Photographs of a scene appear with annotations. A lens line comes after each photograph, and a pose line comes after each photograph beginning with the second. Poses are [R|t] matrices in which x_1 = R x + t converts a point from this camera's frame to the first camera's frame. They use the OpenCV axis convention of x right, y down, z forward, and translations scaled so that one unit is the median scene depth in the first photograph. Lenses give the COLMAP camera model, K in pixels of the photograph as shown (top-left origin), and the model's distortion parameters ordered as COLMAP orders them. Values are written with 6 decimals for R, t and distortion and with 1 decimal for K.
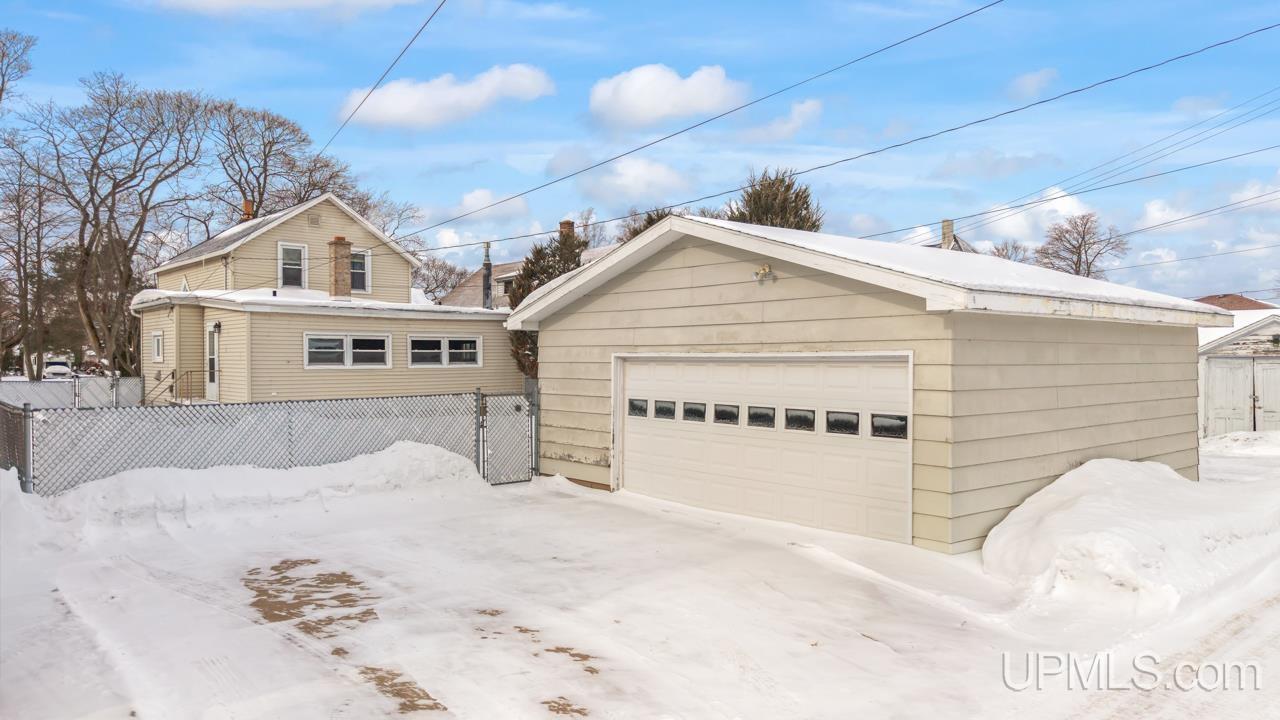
lens RADIAL K [[872.3, 0, 649.8], [0, 872.3, 352.1], [0, 0, 1]] dist [0.005734, -0.014204]
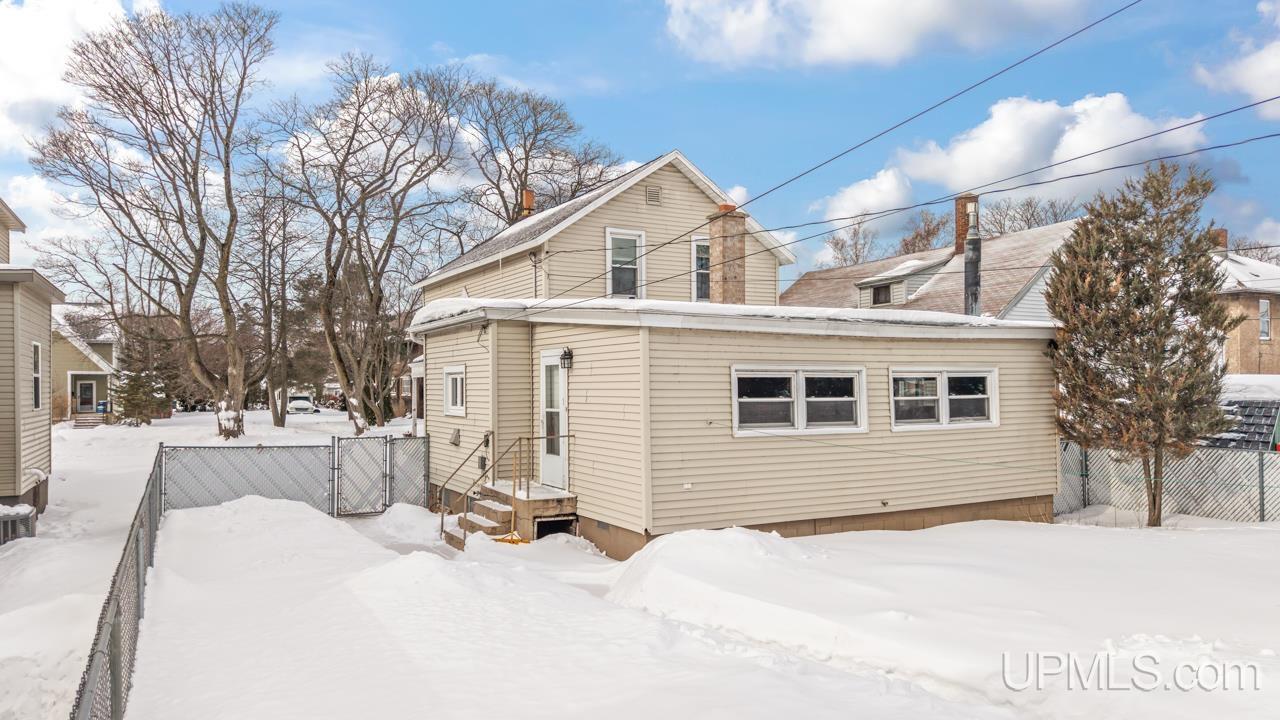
lens RADIAL K [[872.3, 0, 633.9], [0, 872.3, 368.6], [0, 0, 1]] dist [0.005734, -0.014204]
pose [[0.973951, -0.008469, -0.226602, -0.175077], [0.005487, 0.999890, -0.013785, -0.007496], [0.226694, 0.012182, 0.973890, 0.248792]]
